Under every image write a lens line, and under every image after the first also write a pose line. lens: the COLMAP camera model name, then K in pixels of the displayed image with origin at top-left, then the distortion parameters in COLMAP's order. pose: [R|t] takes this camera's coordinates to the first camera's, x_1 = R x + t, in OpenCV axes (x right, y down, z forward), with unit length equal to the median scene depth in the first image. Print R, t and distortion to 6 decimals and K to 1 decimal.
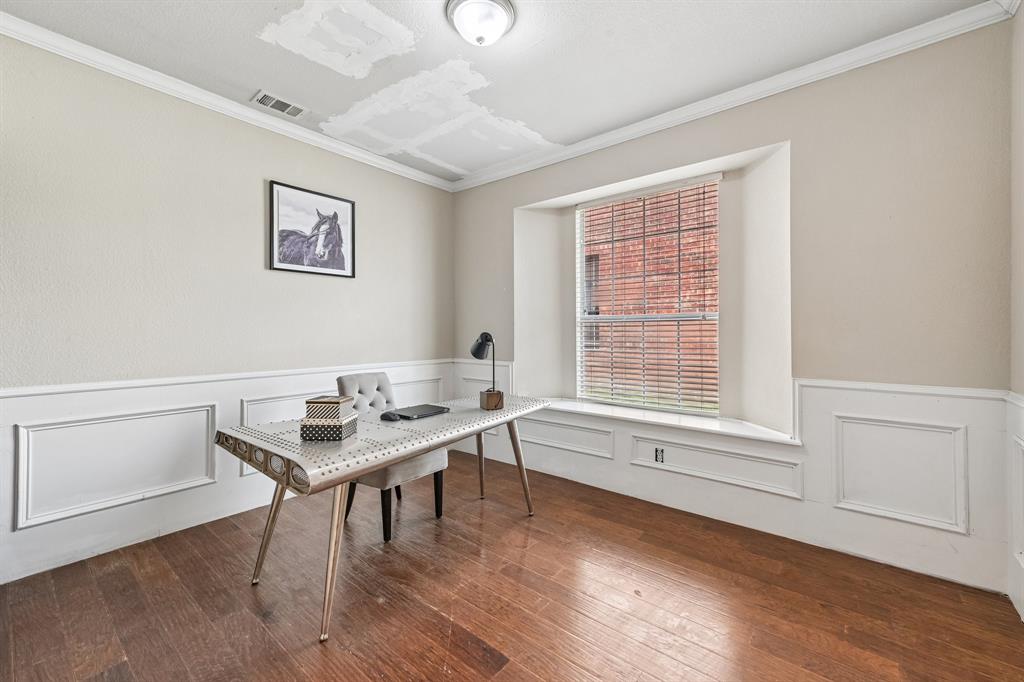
lens RADIAL K [[412.4, 0, 514.2], [0, 412.4, 327.4], [0, 0, 1]] dist [0.000663, 0.000097]
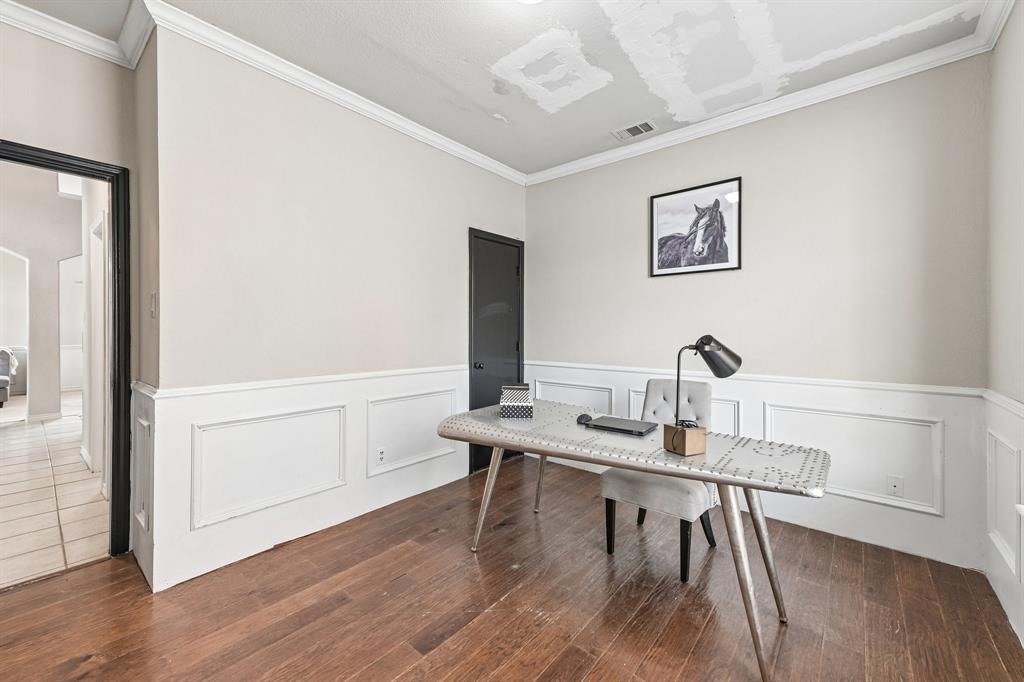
lens RADIAL K [[406.7, 0, 511.9], [0, 406.7, 333.6], [0, 0, 1]] dist [0.007765, 0.000250]
pose [[-0.021232, 0.006262, -0.999755, 0.481768], [0.004354, 0.999971, 0.006171, 0.003500], [0.999765, -0.004222, -0.021259, 0.605044]]
